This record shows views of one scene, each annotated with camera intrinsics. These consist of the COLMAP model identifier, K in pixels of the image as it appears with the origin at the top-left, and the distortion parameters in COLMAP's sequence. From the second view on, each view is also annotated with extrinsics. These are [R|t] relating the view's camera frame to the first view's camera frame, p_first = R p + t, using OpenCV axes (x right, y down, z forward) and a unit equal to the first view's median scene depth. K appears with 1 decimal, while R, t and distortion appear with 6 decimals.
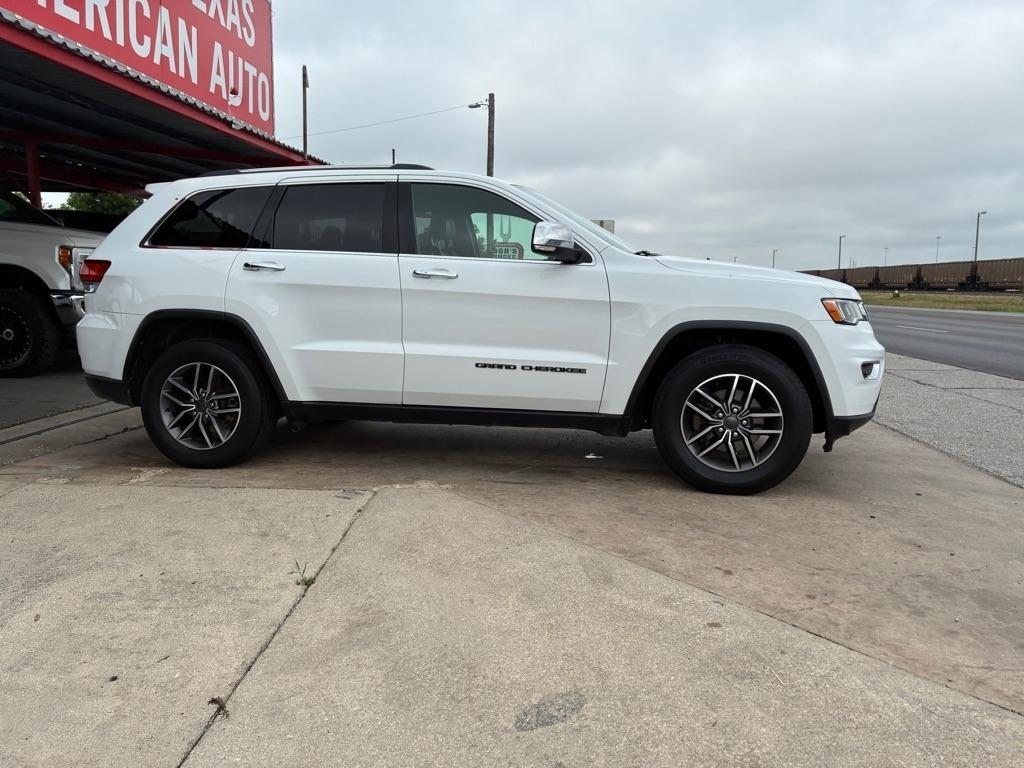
lens RADIAL K [[772.6, 0, 519.0], [0, 772.6, 372.4], [0, 0, 1]] dist [0.049851, -0.060232]
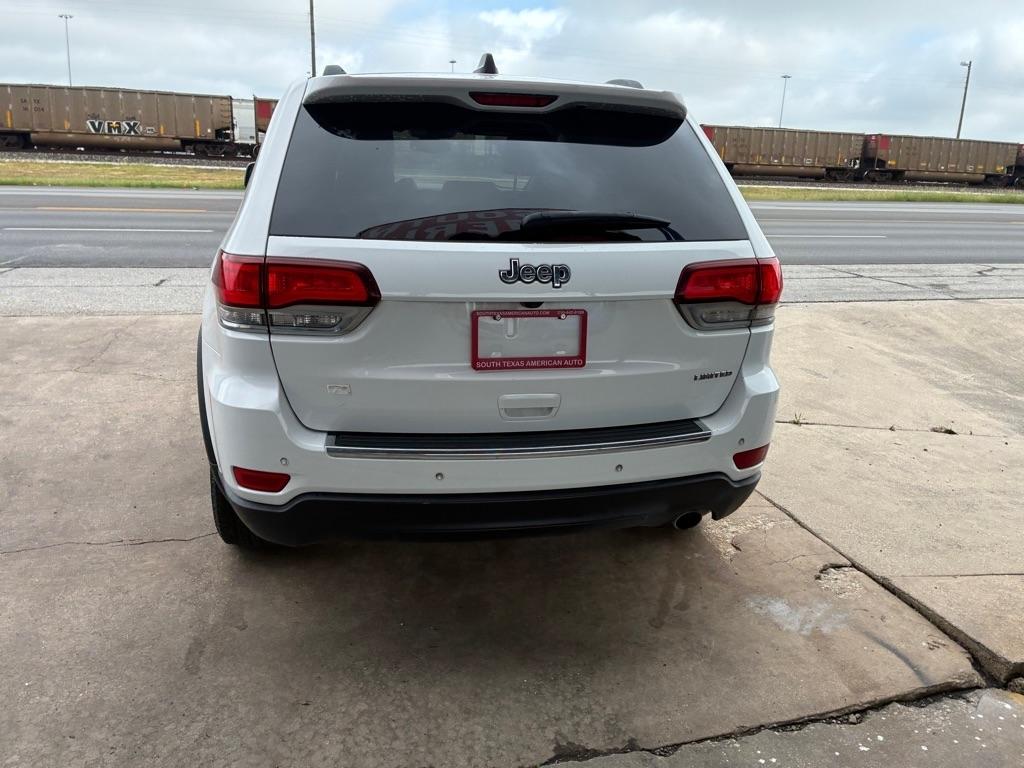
lens RADIAL K [[772.6, 0, 507.4], [0, 772.6, 366.3], [0, 0, 1]] dist [0.049851, -0.060232]
pose [[-0.349974, -0.264762, 0.898565, -1.107632], [0.060555, 0.950827, 0.303746, -0.276803], [-0.934800, 0.160716, -0.316732, 1.532046]]
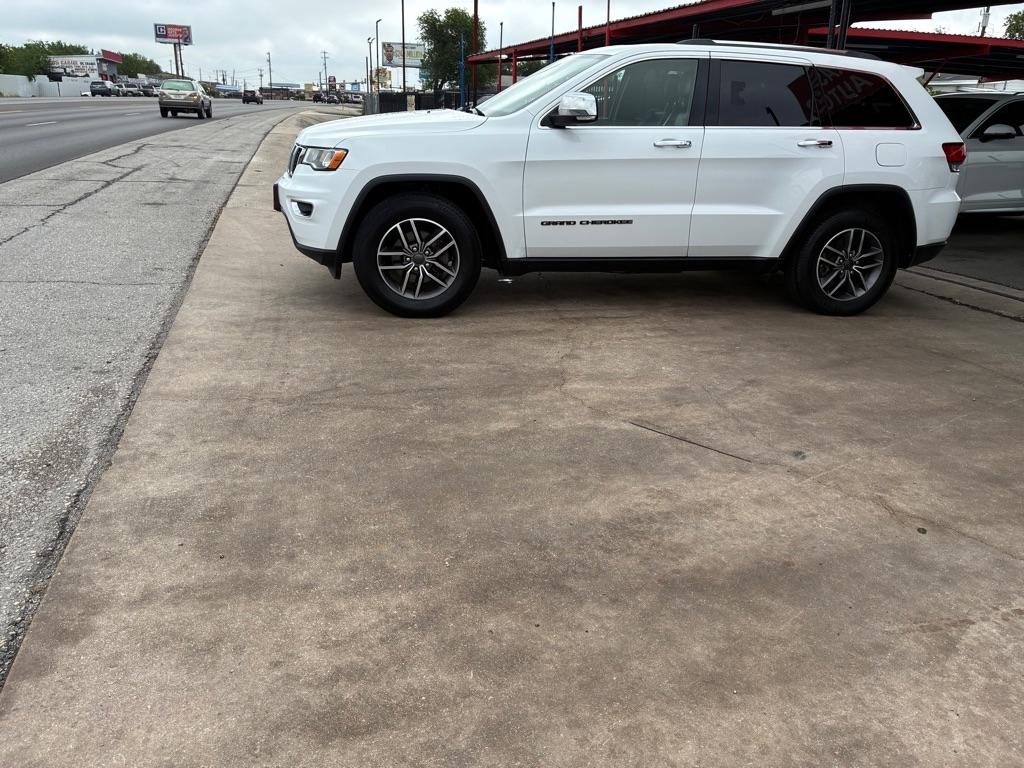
lens RADIAL K [[772.6, 0, 518.9], [0, 772.6, 368.3], [0, 0, 1]] dist [0.049851, -0.060232]
pose [[-0.931955, 0.065691, -0.356573, 0.637927], [-0.091579, 0.908915, 0.406801, -0.325716], [0.350818, 0.411775, -0.841052, 2.545208]]
